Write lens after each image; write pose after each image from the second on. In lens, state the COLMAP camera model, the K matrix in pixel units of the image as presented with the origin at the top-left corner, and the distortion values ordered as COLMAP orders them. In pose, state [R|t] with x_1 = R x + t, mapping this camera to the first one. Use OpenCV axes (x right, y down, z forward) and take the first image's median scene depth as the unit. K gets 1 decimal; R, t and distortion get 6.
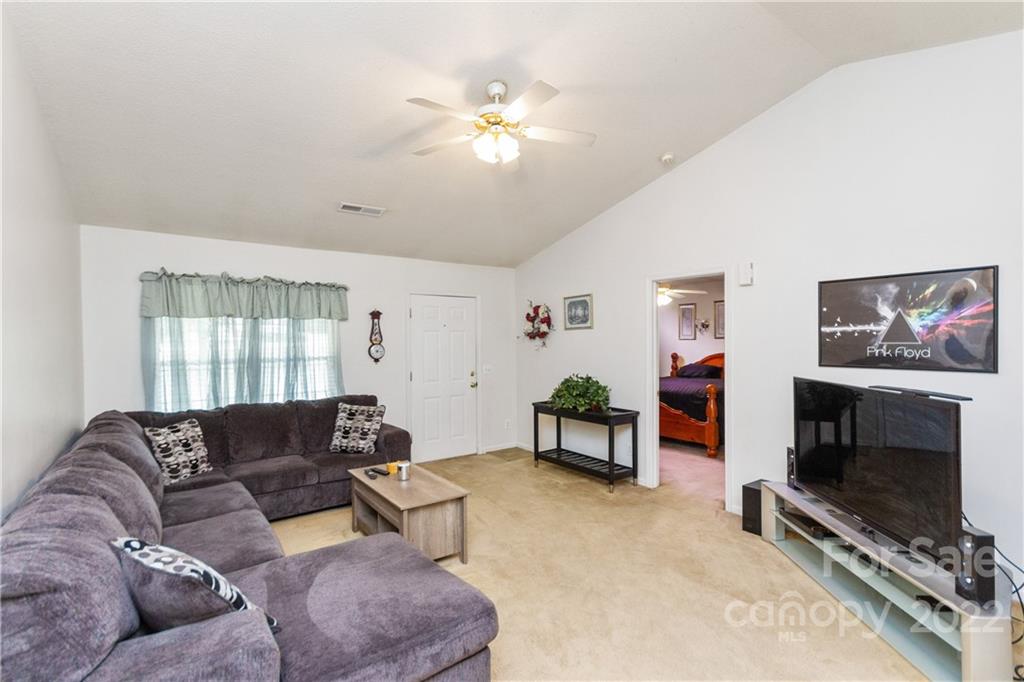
lens RADIAL K [[479.8, 0, 518.5], [0, 479.8, 338.5], [0, 0, 1]] dist [-0.009948, 0.011954]
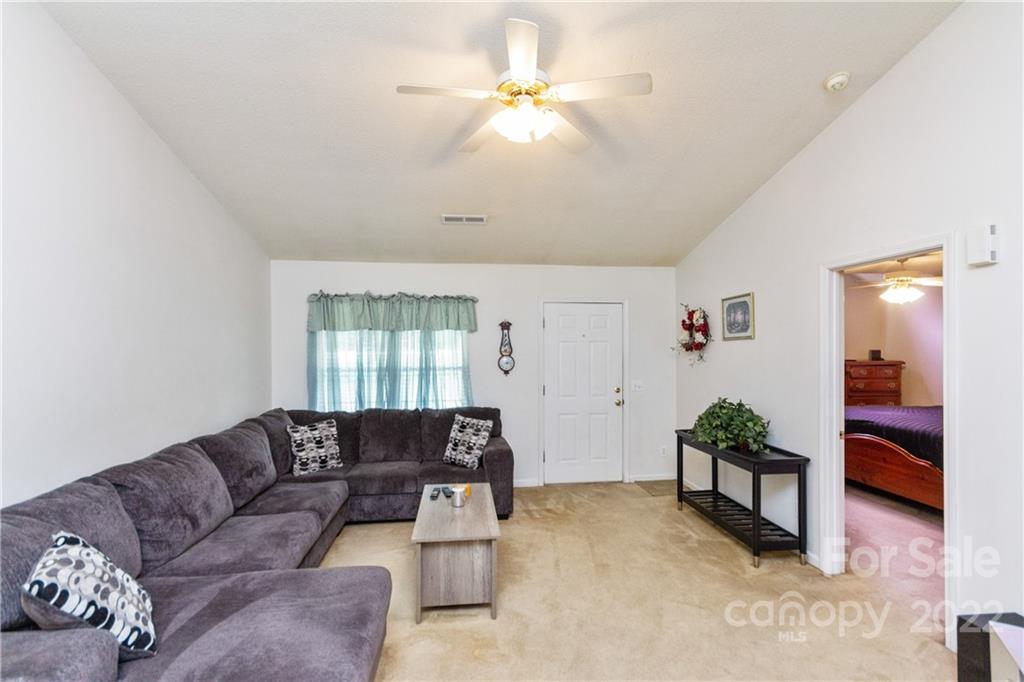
lens RADIAL K [[479.8, 0, 518.5], [0, 479.8, 338.5], [0, 0, 1]] dist [-0.009948, 0.011954]
pose [[0.867397, -0.003482, -0.497605, 0.243484], [-0.003387, 0.999911, -0.012901, -0.011806], [0.497605, 0.012875, 0.867308, 0.192026]]
